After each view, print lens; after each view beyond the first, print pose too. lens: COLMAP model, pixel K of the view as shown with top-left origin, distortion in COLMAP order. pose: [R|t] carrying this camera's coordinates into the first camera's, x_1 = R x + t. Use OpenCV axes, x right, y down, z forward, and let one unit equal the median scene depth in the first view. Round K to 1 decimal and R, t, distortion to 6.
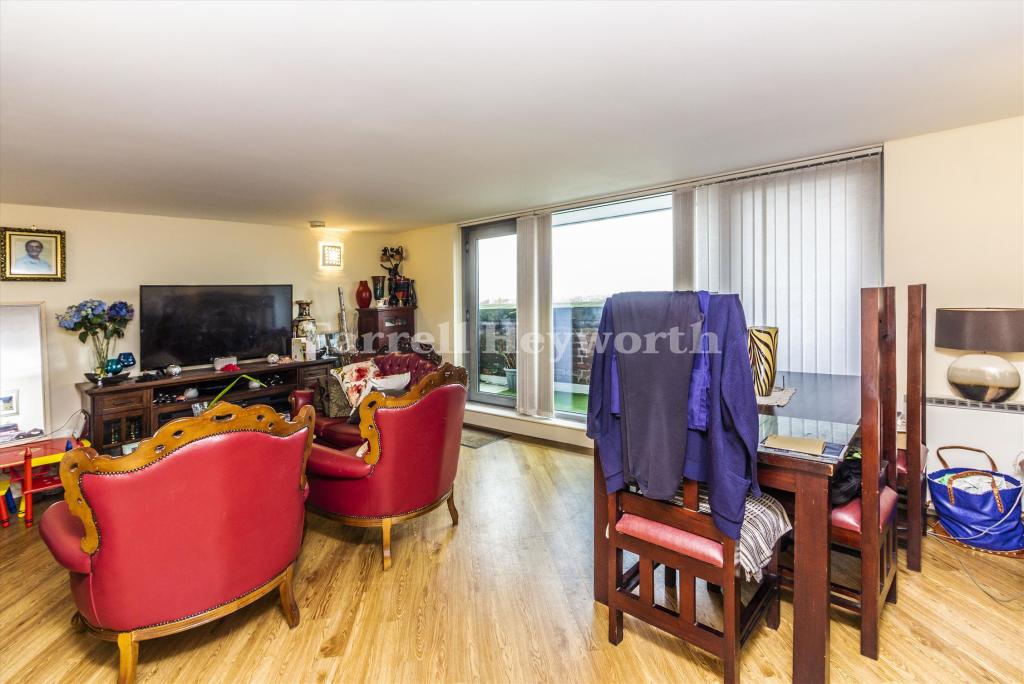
lens RADIAL K [[490.4, 0, 510.1], [0, 490.4, 297.5], [0, 0, 1]] dist [0.000605, 0.000120]
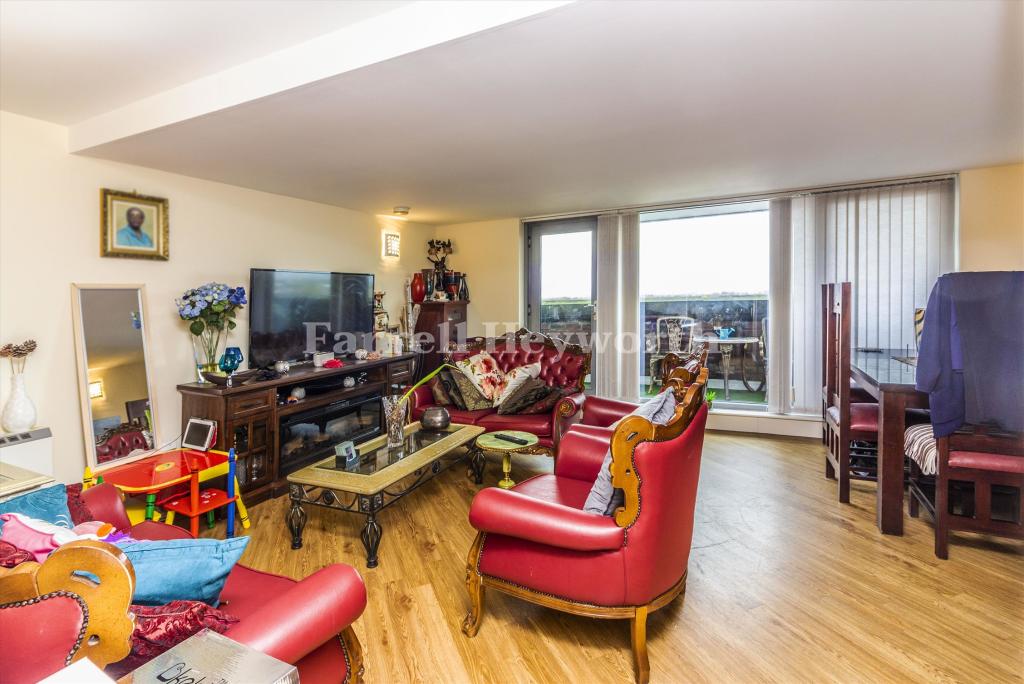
lens RADIAL K [[490.4, 0, 510.1], [0, 490.4, 297.5], [0, 0, 1]] dist [0.000605, 0.000120]
pose [[0.960675, 0.009026, 0.277530, -0.485015], [-0.005241, 0.999883, -0.014375, 0.031659], [-0.277627, 0.012355, 0.960609, 0.046467]]
